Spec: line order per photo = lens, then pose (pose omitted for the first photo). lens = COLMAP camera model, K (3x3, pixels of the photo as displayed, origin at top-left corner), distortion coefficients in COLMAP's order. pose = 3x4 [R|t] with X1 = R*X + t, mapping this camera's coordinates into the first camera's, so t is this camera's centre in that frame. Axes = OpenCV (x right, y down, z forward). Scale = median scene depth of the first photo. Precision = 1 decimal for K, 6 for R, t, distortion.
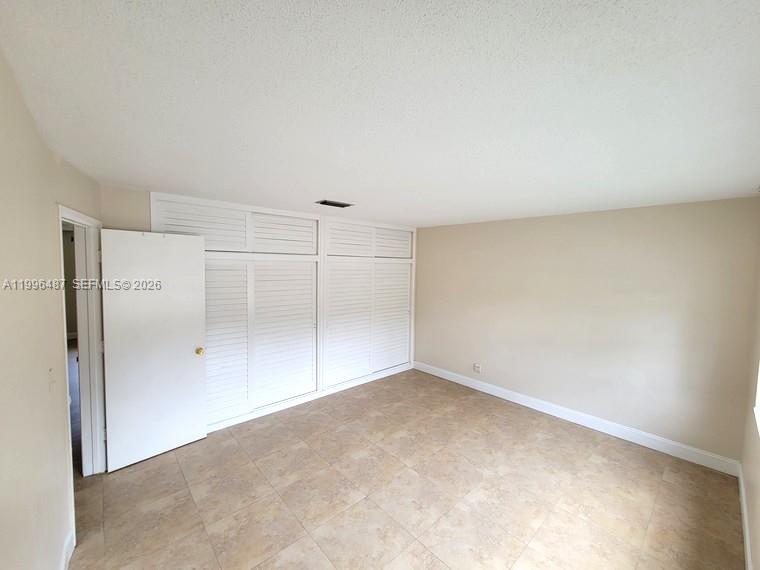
lens RADIAL K [[310.1, 0, 379.7], [0, 310.1, 283.8], [0, 0, 1]] dist [-0.006461, -0.000785]
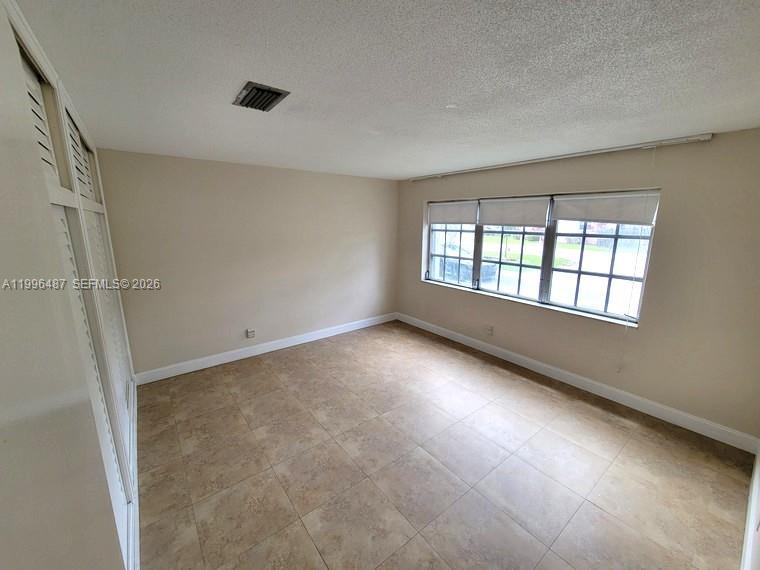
lens RADIAL K [[310.1, 0, 377.7], [0, 310.1, 283.6], [0, 0, 1]] dist [-0.006461, -0.000785]
pose [[0.088010, -0.220961, 0.971303, -0.683567], [0.063211, 0.974361, 0.215929, -0.056914], [-0.994112, 0.042393, 0.099721, 0.731303]]
